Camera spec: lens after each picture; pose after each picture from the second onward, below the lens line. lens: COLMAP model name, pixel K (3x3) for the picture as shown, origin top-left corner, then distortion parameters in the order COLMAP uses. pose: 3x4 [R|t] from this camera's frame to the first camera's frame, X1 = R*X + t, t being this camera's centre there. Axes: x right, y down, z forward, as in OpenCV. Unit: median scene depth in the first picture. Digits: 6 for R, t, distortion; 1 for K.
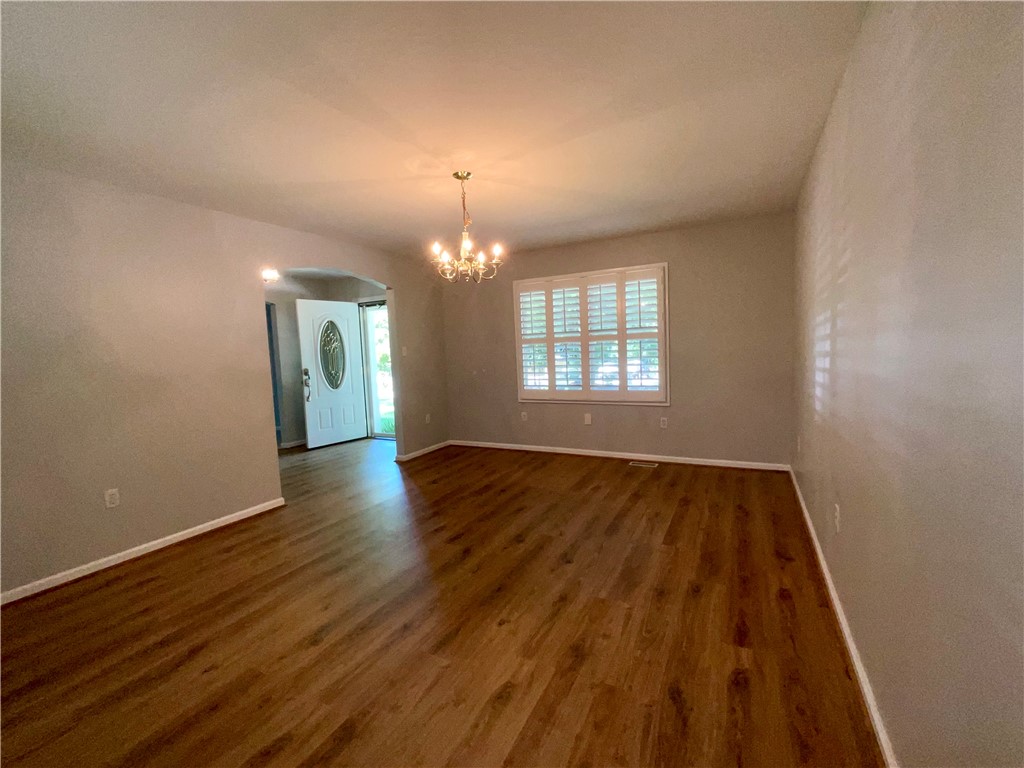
lens RADIAL K [[438.6, 0, 513.1], [0, 438.6, 385.9], [0, 0, 1]] dist [-0.001105, -0.000134]
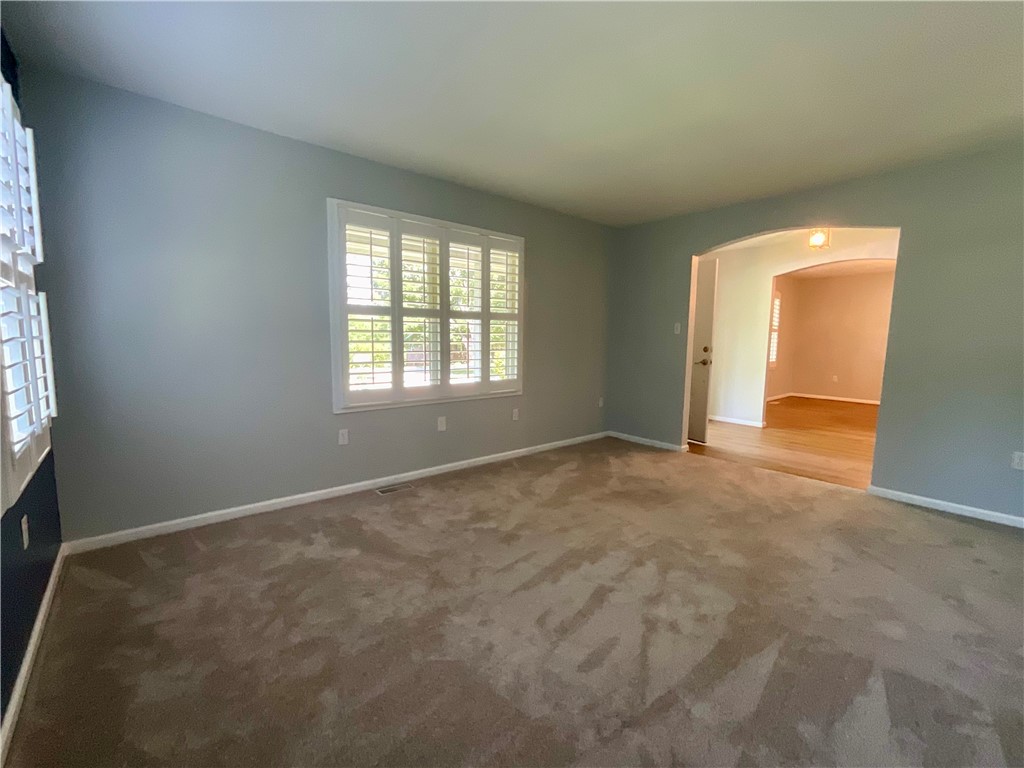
lens RADIAL K [[438.6, 0, 513.1], [0, 438.6, 385.9], [0, 0, 1]] dist [-0.001105, -0.000134]
pose [[0.367077, -0.081156, 0.926643, -0.466642], [0.030489, 0.996701, 0.075214, -0.039039], [-0.929691, 0.000644, 0.368341, 0.604932]]
